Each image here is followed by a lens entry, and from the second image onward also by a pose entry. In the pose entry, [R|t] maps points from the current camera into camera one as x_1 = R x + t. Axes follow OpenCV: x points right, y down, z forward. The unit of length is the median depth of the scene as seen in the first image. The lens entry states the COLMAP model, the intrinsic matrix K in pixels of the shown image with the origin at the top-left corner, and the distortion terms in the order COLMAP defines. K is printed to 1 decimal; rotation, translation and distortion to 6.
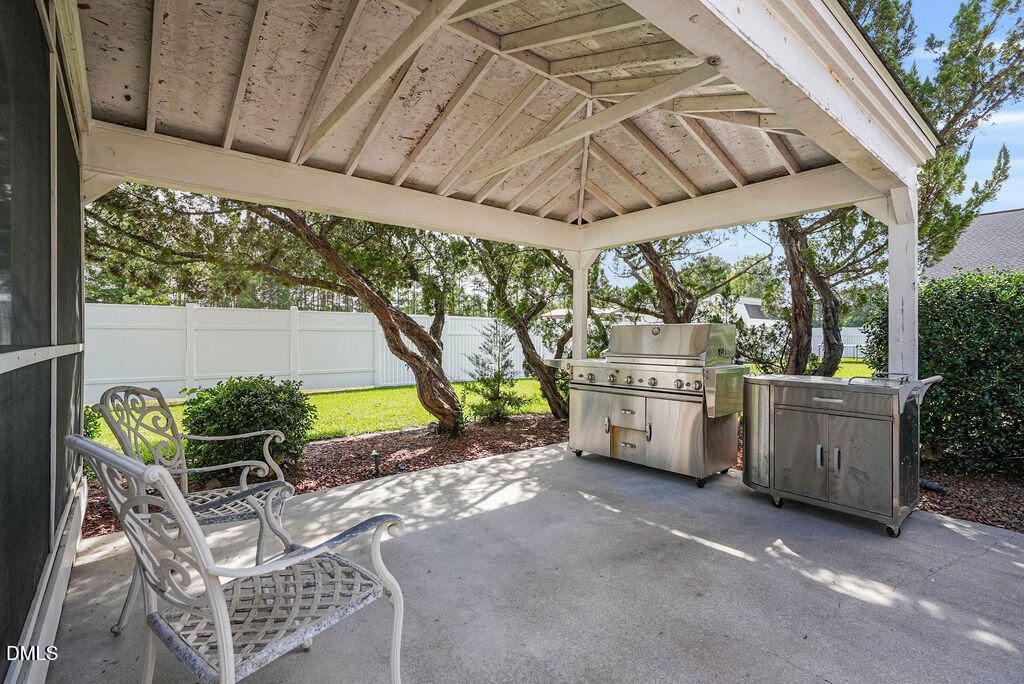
lens RADIAL K [[470.1, 0, 510.8], [0, 470.1, 326.7], [0, 0, 1]] dist [-0.000560, 0.000332]
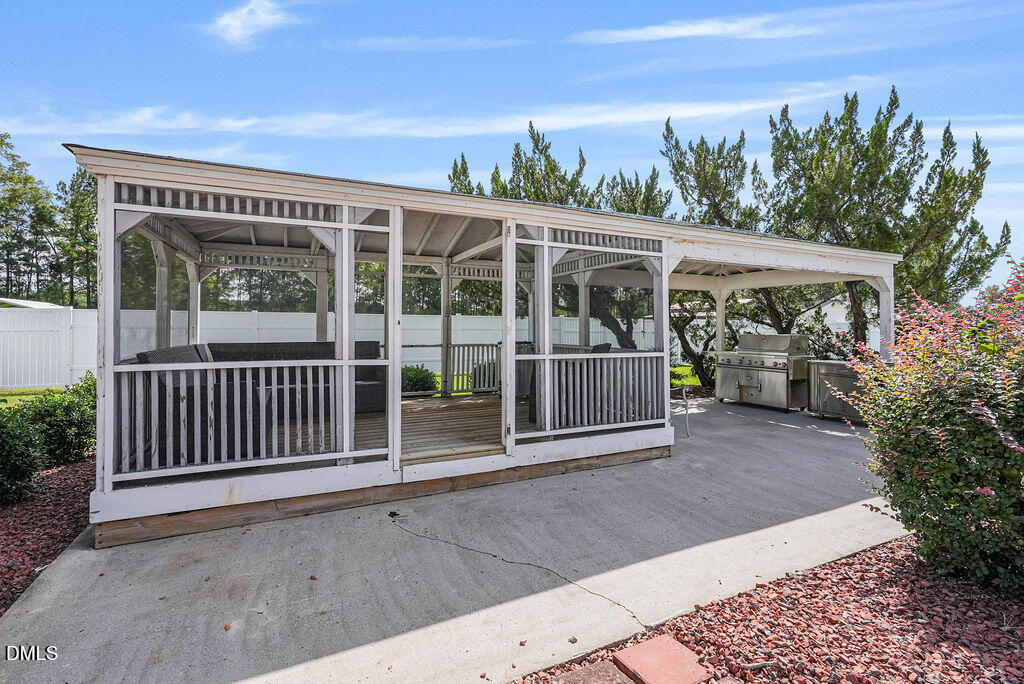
lens RADIAL K [[470.1, 0, 510.8], [0, 470.1, 326.7], [0, 0, 1]] dist [-0.000560, 0.000332]
pose [[0.970636, 0.003604, -0.240526, -0.174170], [0.000429, 0.999860, 0.016714, -0.047596], [0.240553, -0.016326, 0.970499, -0.810334]]
